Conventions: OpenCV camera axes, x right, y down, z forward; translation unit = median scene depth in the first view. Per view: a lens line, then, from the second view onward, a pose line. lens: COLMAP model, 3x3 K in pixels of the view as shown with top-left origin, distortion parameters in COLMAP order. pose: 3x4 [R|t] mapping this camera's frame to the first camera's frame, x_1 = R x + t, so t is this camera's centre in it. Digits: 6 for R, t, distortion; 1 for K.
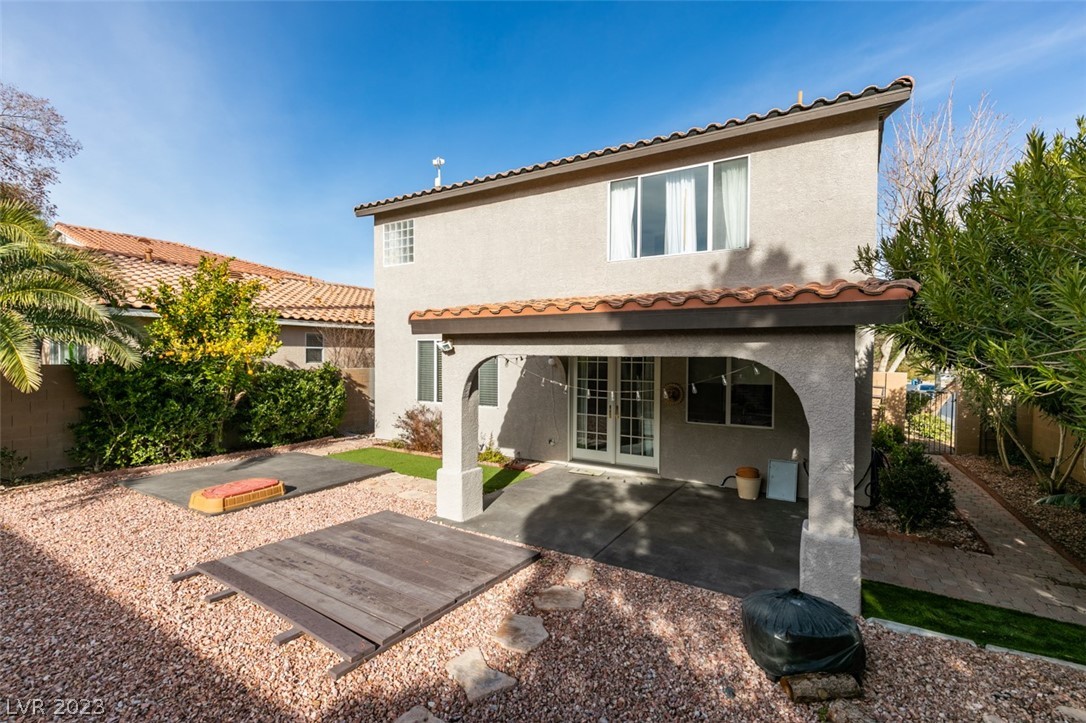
lens RADIAL K [[488.5, 0, 539.2], [0, 488.5, 359.1], [0, 0, 1]] dist [0.003789, 0.000174]
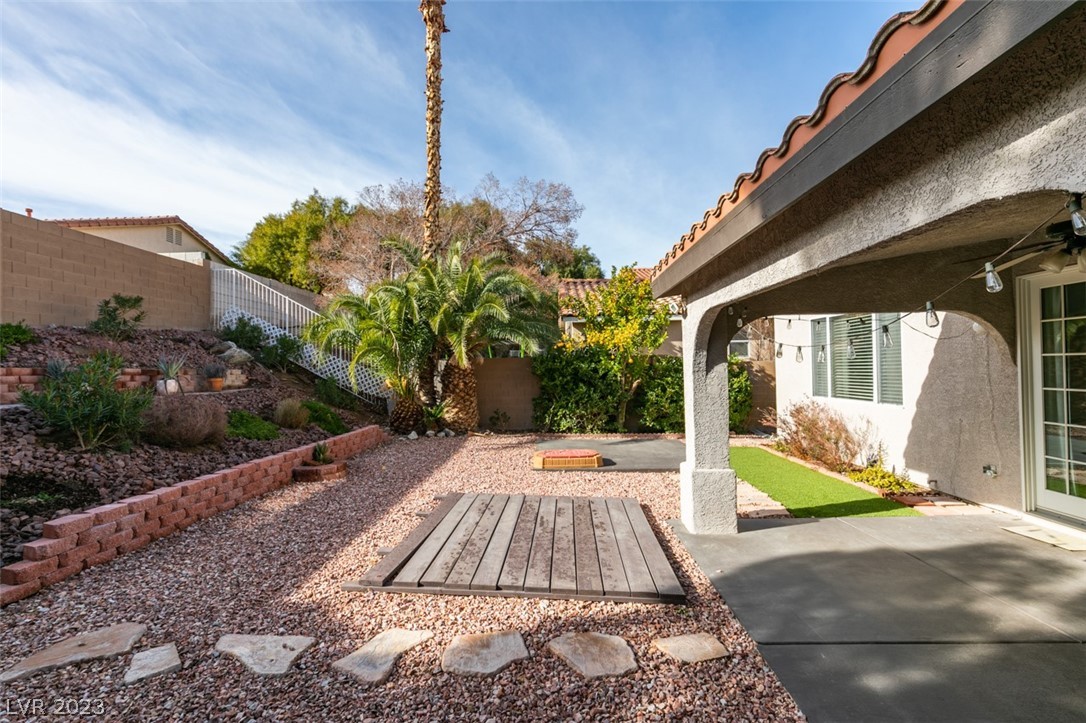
lens RADIAL K [[483.4, 0, 541.1], [0, 483.4, 363.2], [0, 0, 1]] dist [0.002146, -0.001013]
pose [[0.494813, -0.024327, -0.868659, 0.291204], [0.011295, 0.999704, -0.021563, 0.059809], [0.868926, 0.000858, 0.494942, 0.312139]]
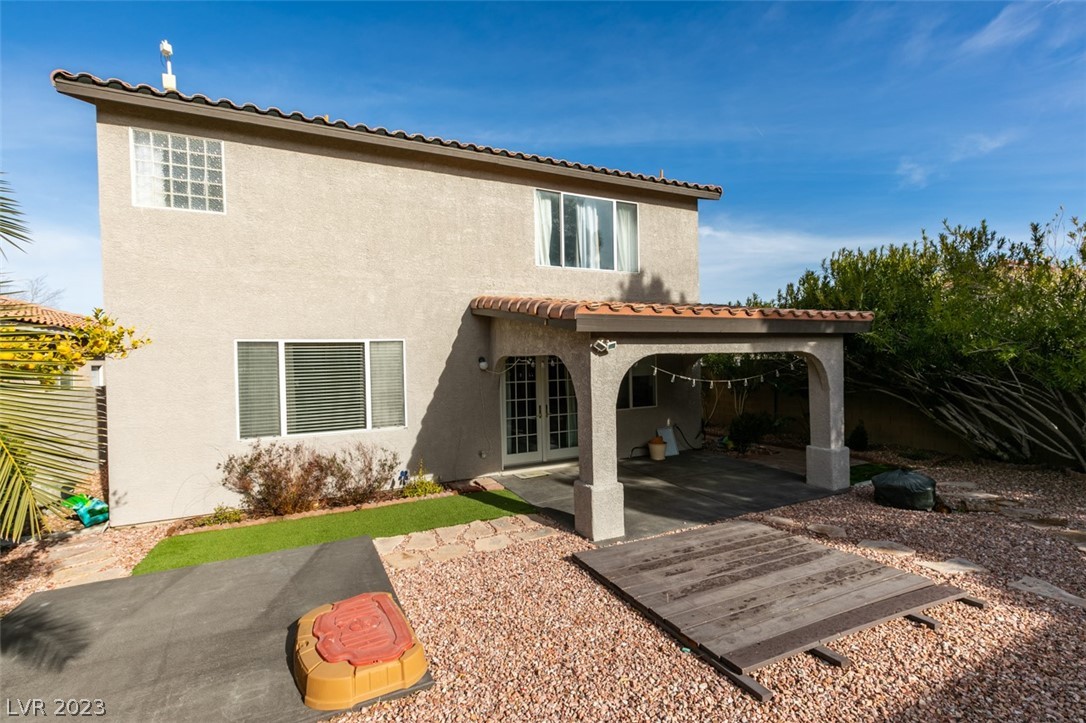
lens RADIAL K [[490.3, 0, 544.0], [0, 490.3, 356.4], [0, 0, 1]] dist [0.009538, -0.000687]
pose [[0.539423, -0.017314, 0.841857, -0.764794], [0.033649, 0.999433, -0.001005, -0.007822], [-0.841362, 0.028870, 0.539700, 0.461145]]
